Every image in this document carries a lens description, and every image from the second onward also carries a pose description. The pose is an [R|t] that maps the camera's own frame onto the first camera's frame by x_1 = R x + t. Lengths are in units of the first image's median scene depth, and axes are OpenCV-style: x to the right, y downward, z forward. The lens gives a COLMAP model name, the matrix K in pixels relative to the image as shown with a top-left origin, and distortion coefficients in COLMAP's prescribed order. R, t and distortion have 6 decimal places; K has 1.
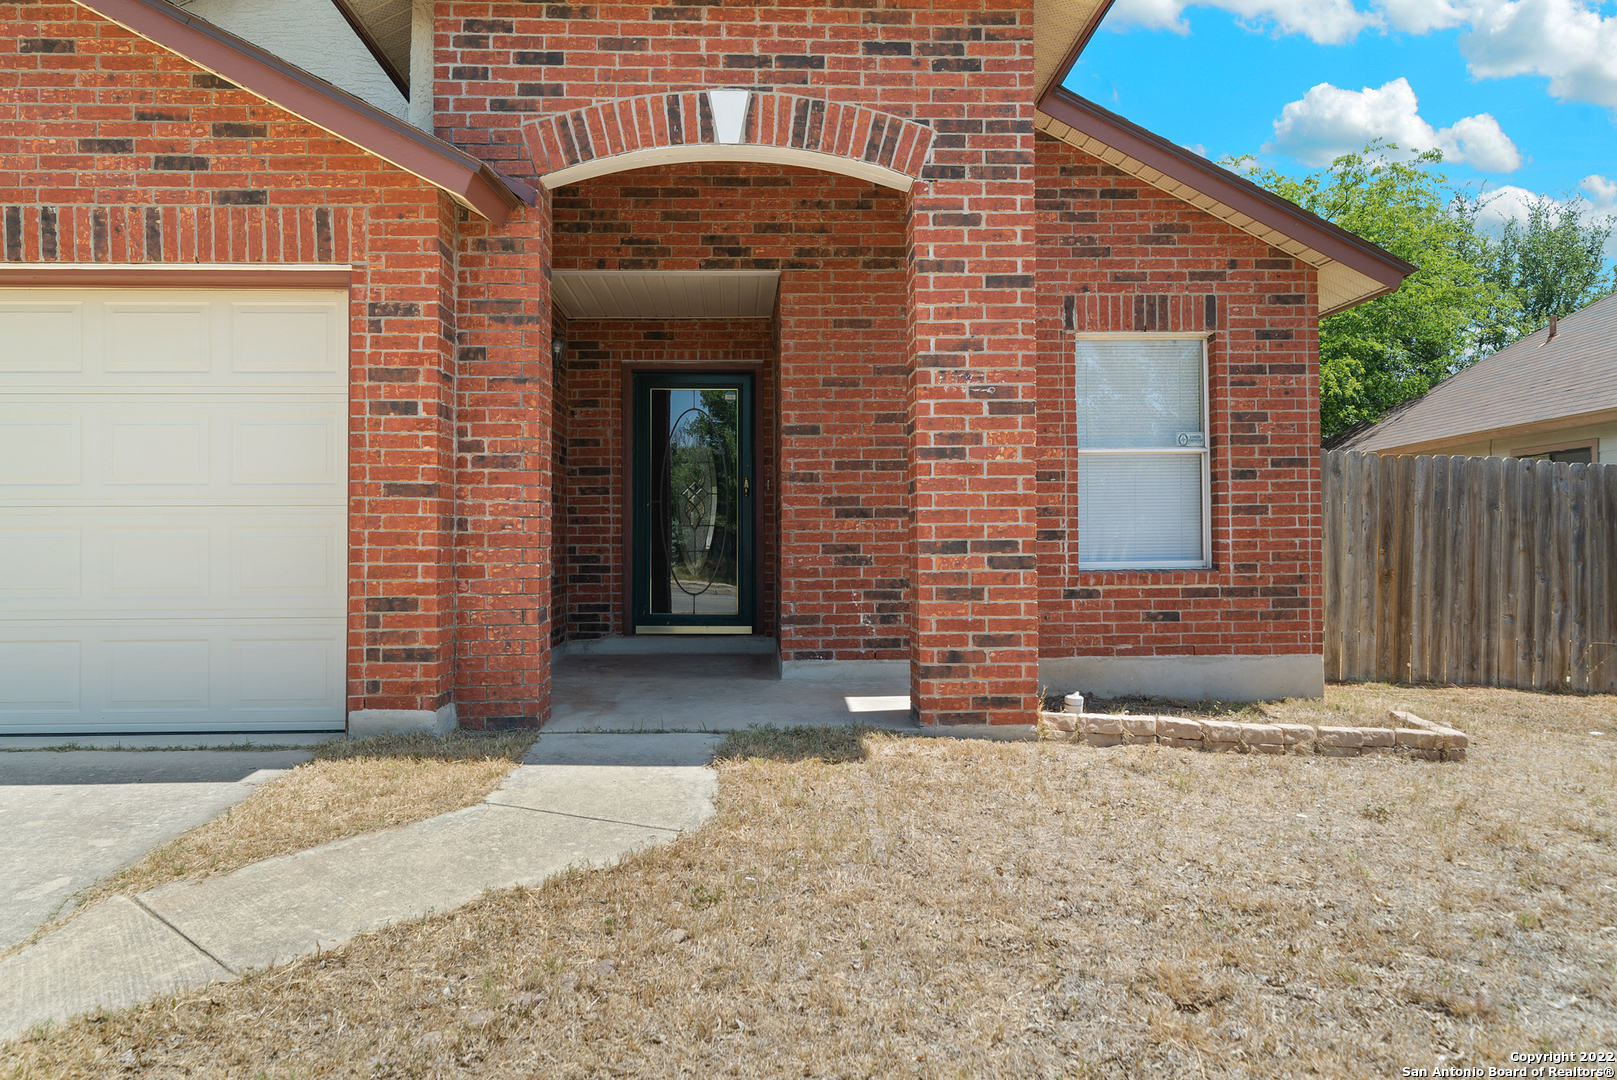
lens RADIAL K [[1074.0, 0, 808.4], [0, 1074.0, 549.5], [0, 0, 1]] dist [0.002858, -0.001693]
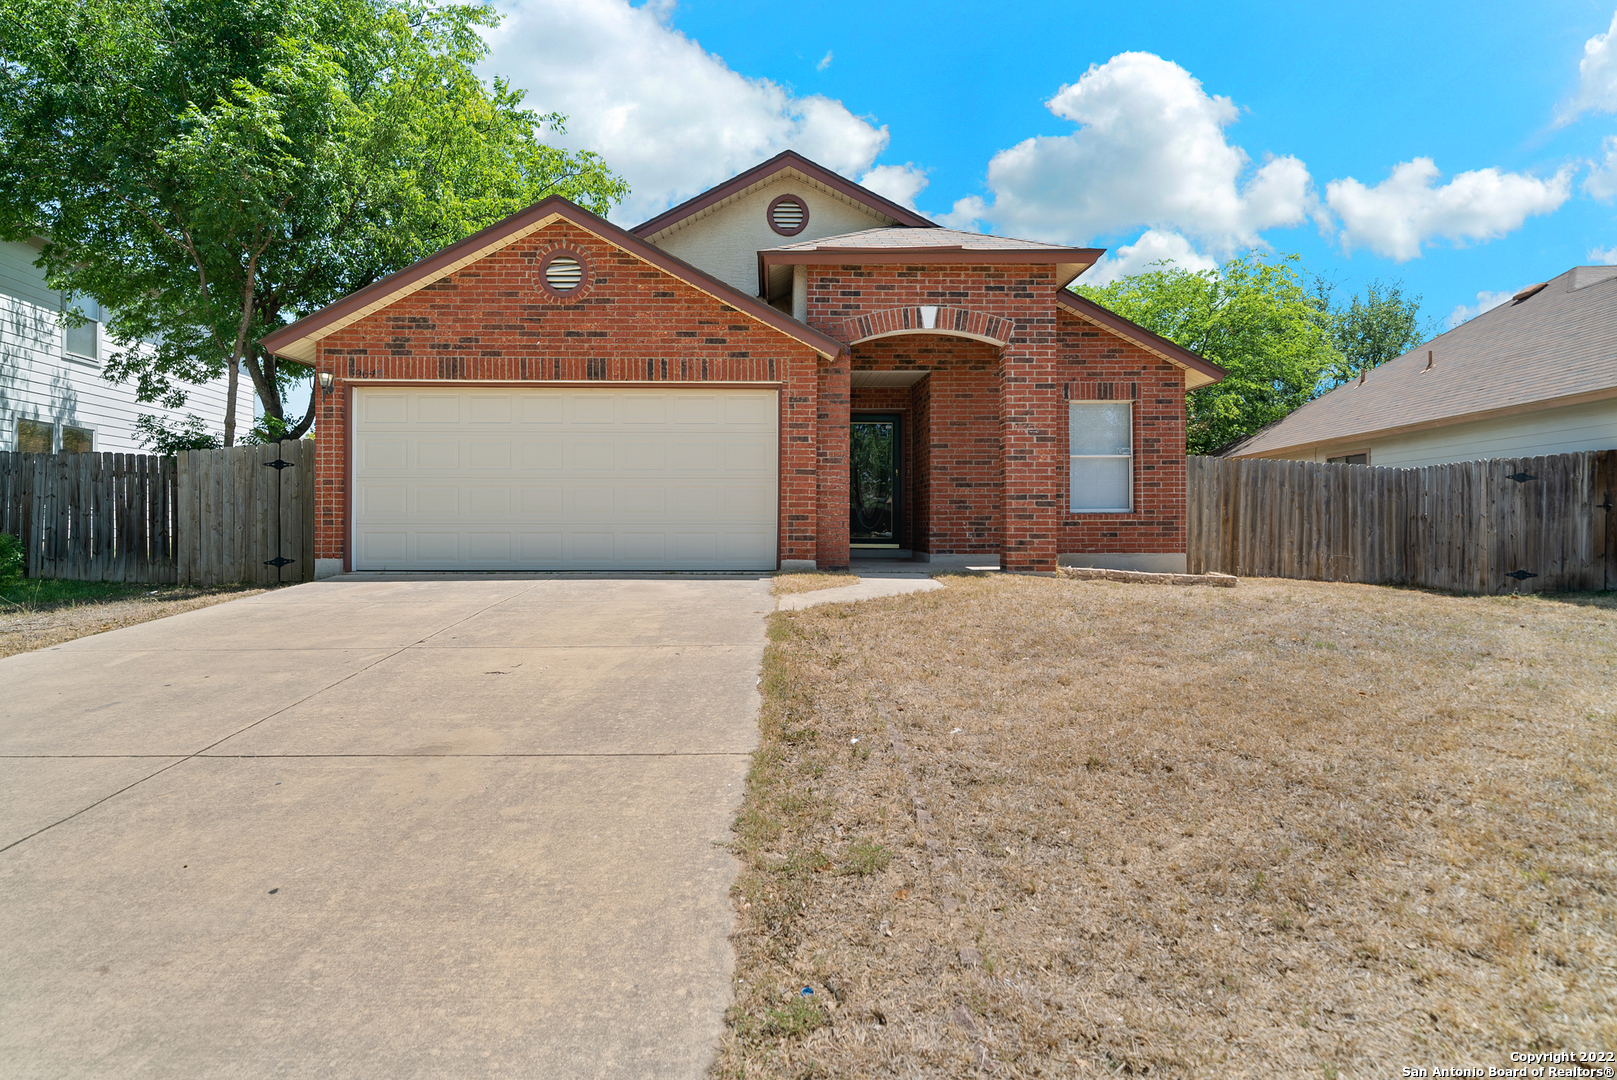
lens RADIAL K [[886.5, 0, 803.6], [0, 886.5, 533.9], [0, 0, 1]] dist [0.001426, 0.000310]
pose [[0.999792, 0.006241, -0.019394, -0.287795], [-0.006161, 0.999972, 0.004158, 0.068881], [0.019419, -0.004038, 0.999803, -0.912151]]
